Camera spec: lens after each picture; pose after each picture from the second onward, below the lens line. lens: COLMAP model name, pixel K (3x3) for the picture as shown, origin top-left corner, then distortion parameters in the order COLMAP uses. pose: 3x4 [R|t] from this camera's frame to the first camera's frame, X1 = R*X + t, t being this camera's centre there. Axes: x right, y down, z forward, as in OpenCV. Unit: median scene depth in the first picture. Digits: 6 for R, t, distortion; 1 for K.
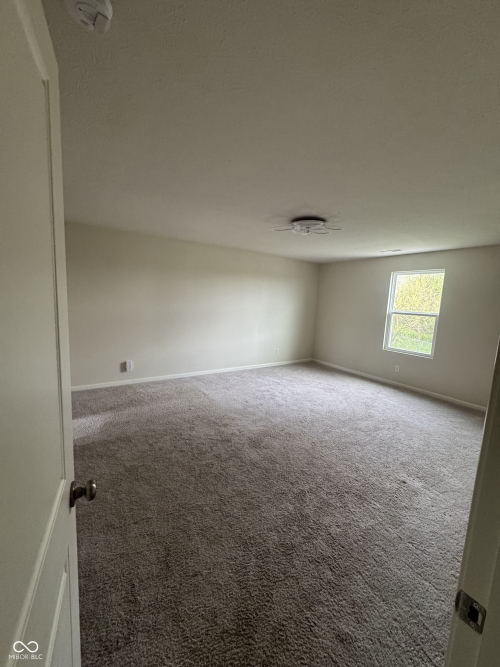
lens RADIAL K [[266.8, 0, 250.1], [0, 266.8, 335.3], [0, 0, 1]] dist [-0.002341, 0.000192]
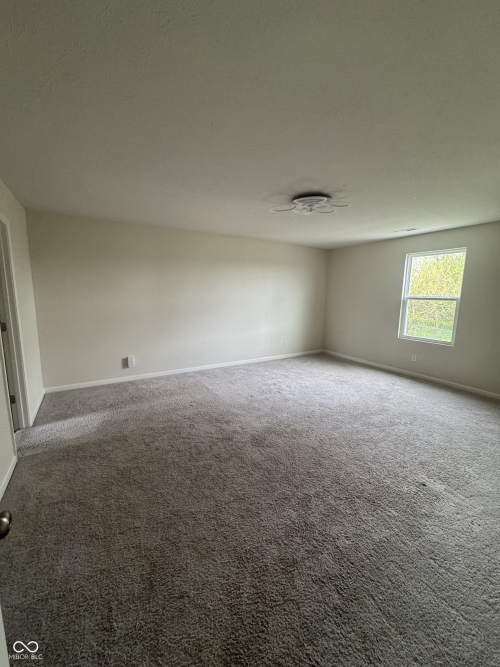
lens RADIAL K [[266.8, 0, 248.7], [0, 266.8, 335.4], [0, 0, 1]] dist [-0.002341, 0.000192]
pose [[0.998346, -0.028161, -0.050112, 0.051292], [0.029455, 0.999247, 0.025269, 0.011760], [0.049363, -0.026703, 0.998424, 0.092216]]
